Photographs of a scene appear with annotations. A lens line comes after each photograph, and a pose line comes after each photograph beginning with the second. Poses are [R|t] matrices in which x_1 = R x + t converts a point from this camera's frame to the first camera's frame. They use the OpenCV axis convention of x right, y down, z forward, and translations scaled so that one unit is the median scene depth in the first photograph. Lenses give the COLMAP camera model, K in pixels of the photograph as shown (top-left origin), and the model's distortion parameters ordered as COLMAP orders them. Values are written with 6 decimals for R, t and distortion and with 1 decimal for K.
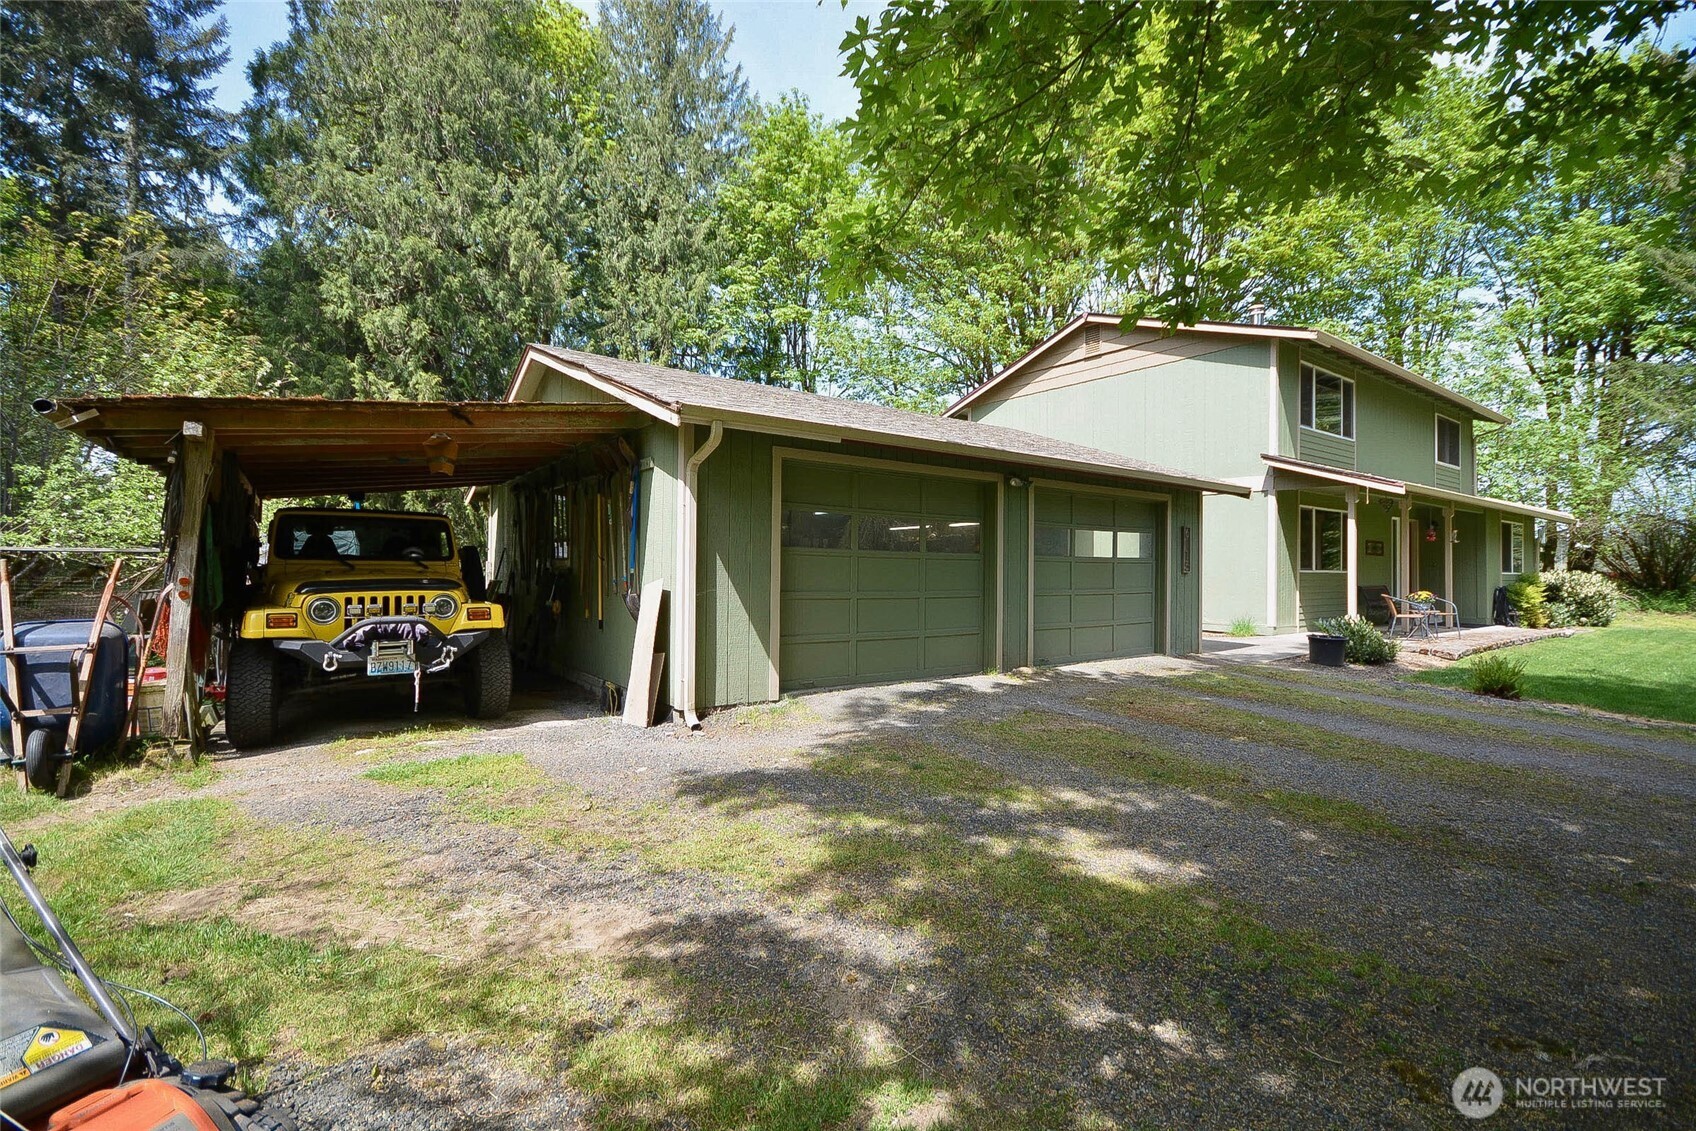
lens RADIAL K [[743.7, 0, 824.8], [0, 743.7, 570.8], [0, 0, 1]] dist [-0.011388, -0.000057]
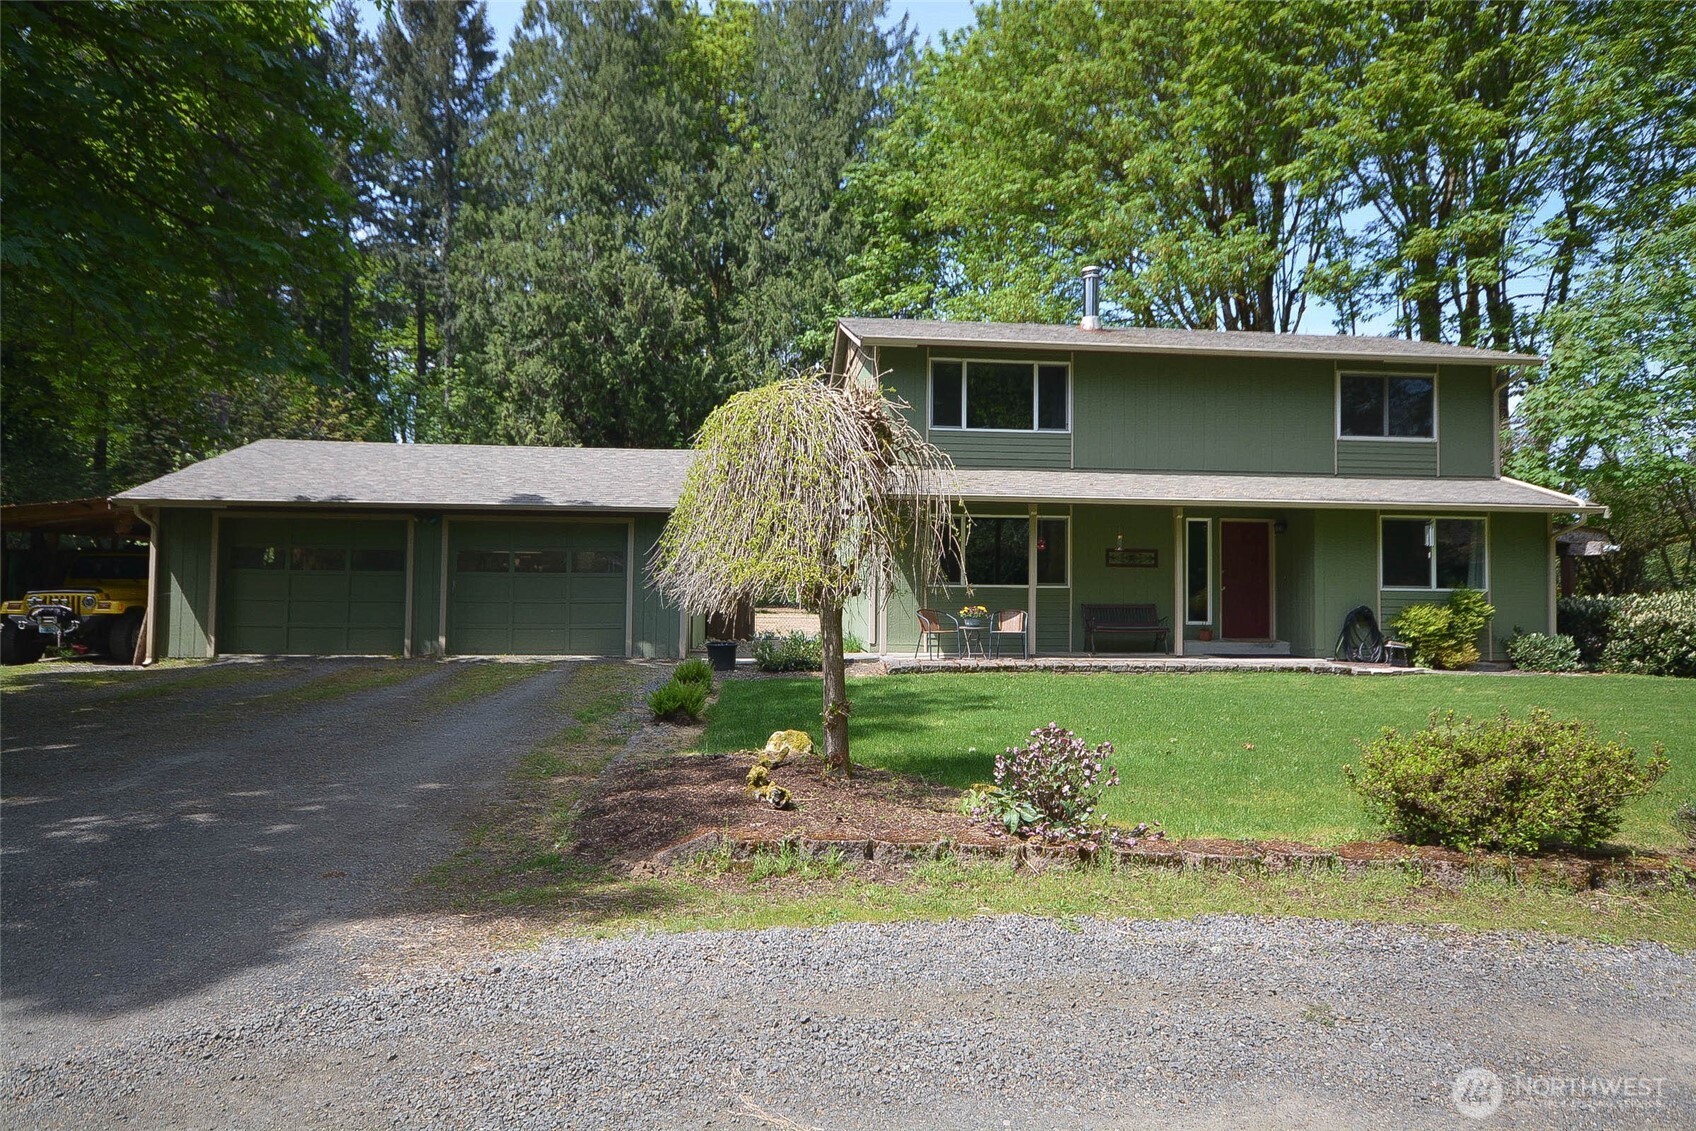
lens RADIAL K [[1031.1, 0, 850.7], [0, 1031.1, 561.2], [0, 0, 1]] dist [-0.001974, 0.026387]
pose [[0.854637, -0.017430, -0.518933, 1.005611], [-0.001639, 0.999341, -0.036266, 0.014113], [0.519223, 0.031845, 0.854045, -0.119837]]
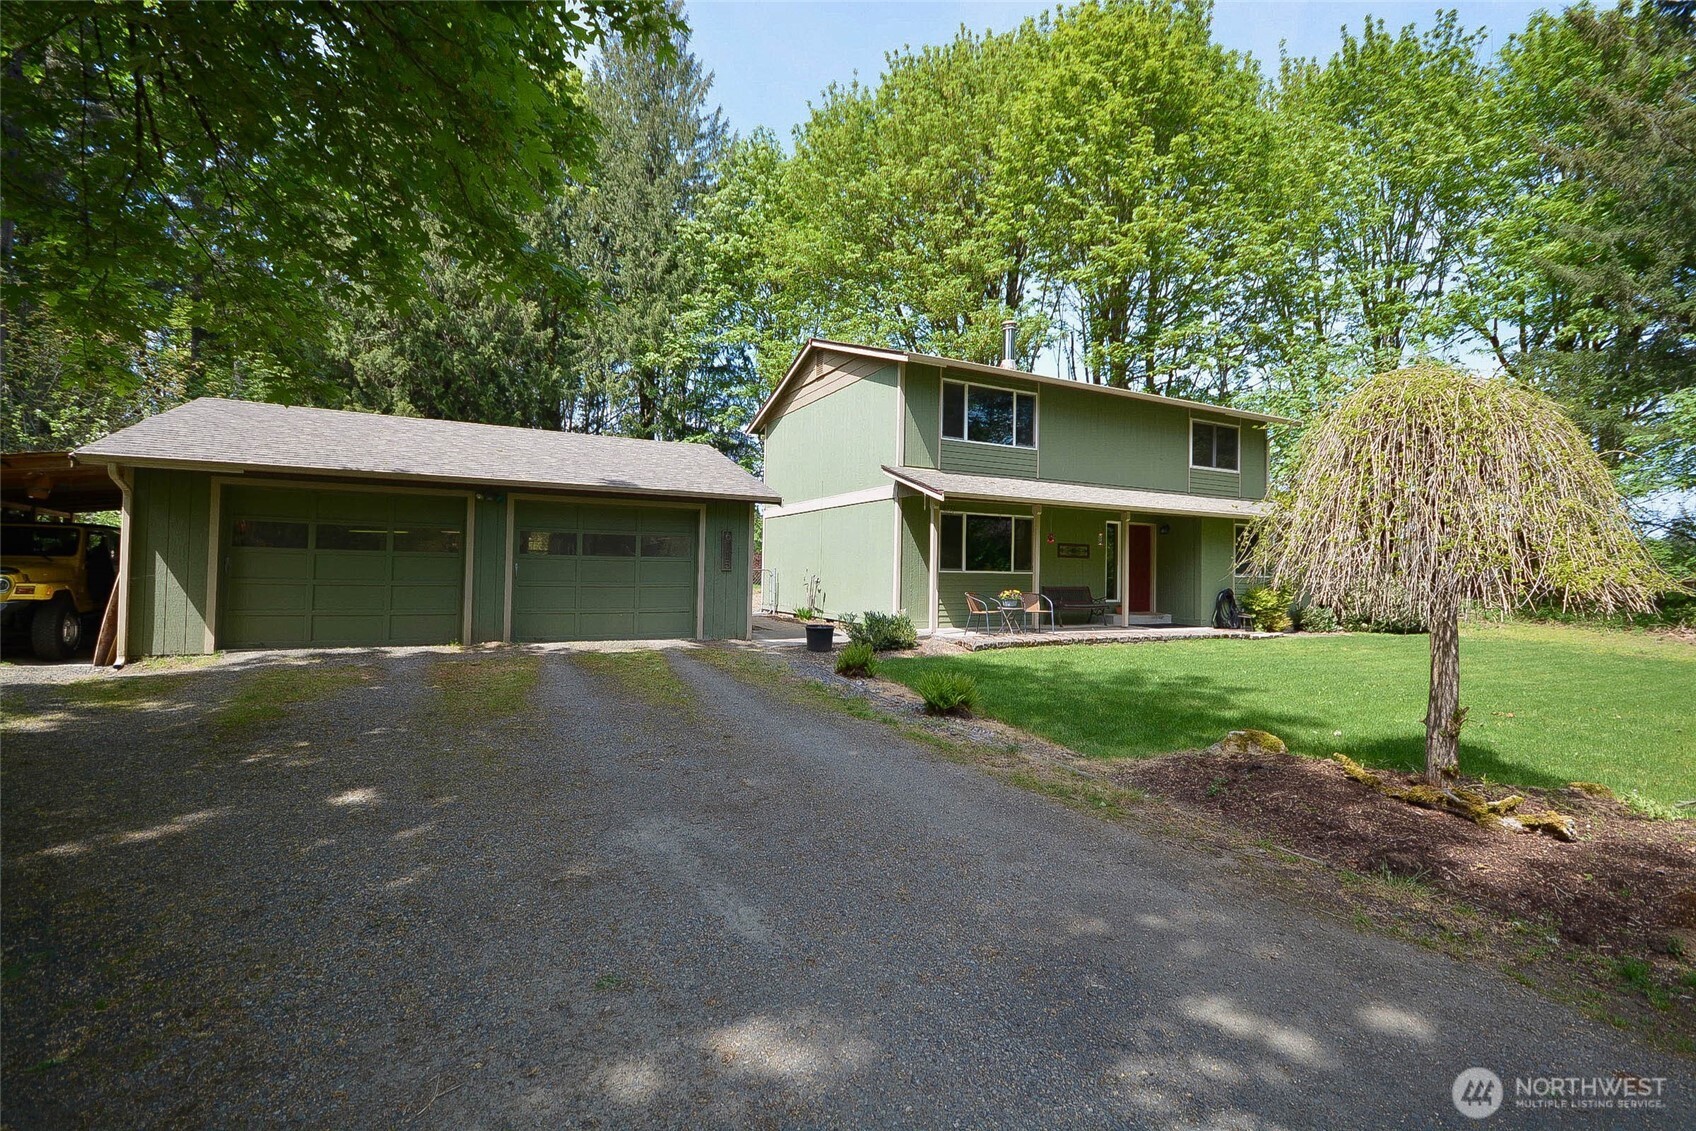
lens RADIAL K [[741.8, 0, 848.0], [0, 741.8, 565.5], [0, 0, 1]] dist [0.001651, -0.011198]
pose [[0.986545, 0.005792, -0.163388, 0.565316], [-0.007784, 0.999903, -0.011556, 0.004839], [0.163305, 0.012672, 0.986494, -0.080780]]
